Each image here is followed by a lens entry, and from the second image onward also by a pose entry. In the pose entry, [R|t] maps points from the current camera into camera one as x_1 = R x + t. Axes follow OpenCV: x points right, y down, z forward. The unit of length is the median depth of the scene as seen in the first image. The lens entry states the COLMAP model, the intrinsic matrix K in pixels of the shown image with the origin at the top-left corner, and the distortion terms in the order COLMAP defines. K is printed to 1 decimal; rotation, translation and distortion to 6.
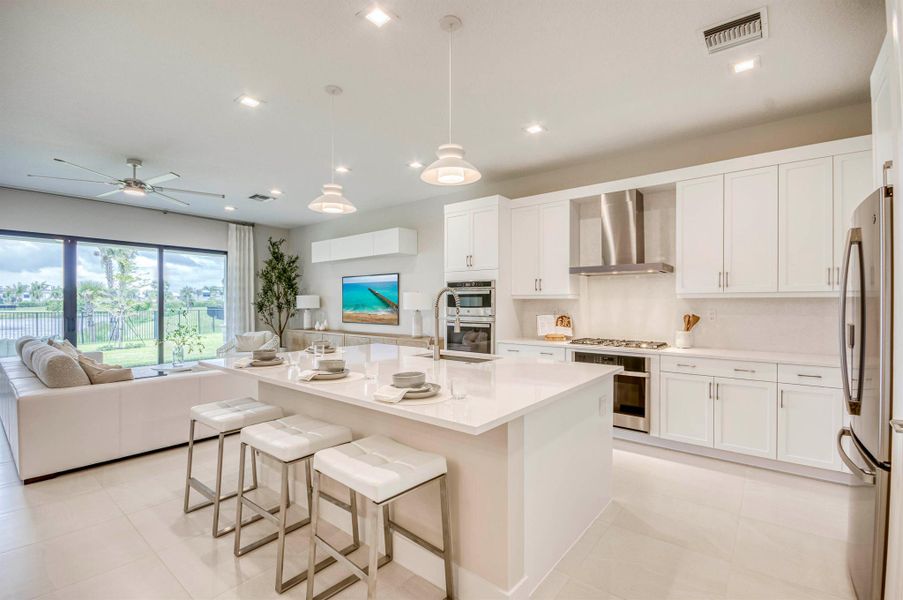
lens RADIAL K [[393.7, 0, 452.6], [0, 393.7, 306.1], [0, 0, 1]] dist [-0.004045, -0.001247]
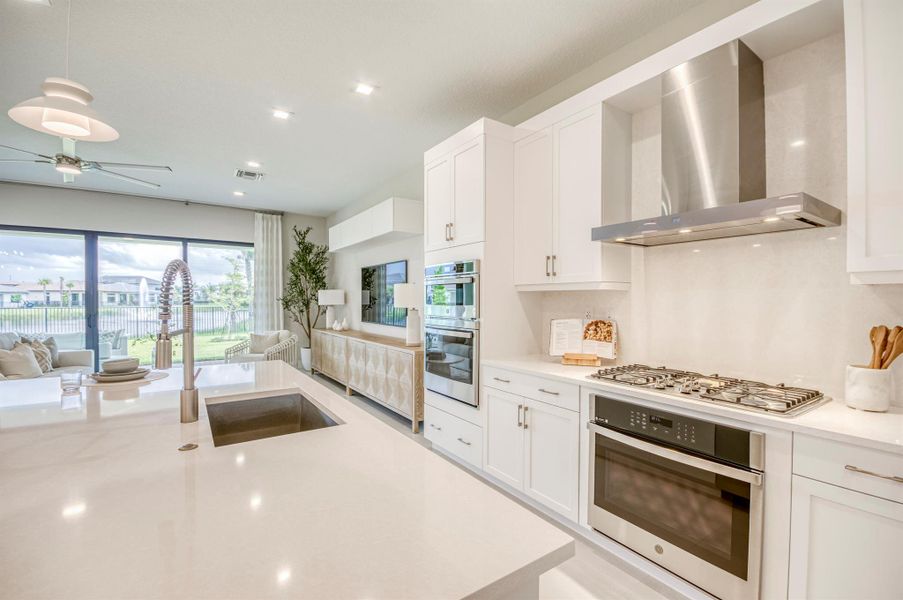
lens RADIAL K [[393.7, 0, 454.8], [0, 393.7, 304.6], [0, 0, 1]] dist [-0.004045, -0.001247]
pose [[0.960967, 0.002908, -0.276646, 0.227797], [-0.001168, 0.999978, 0.006455, -0.001682], [0.276659, -0.005880, 0.960950, 0.390961]]
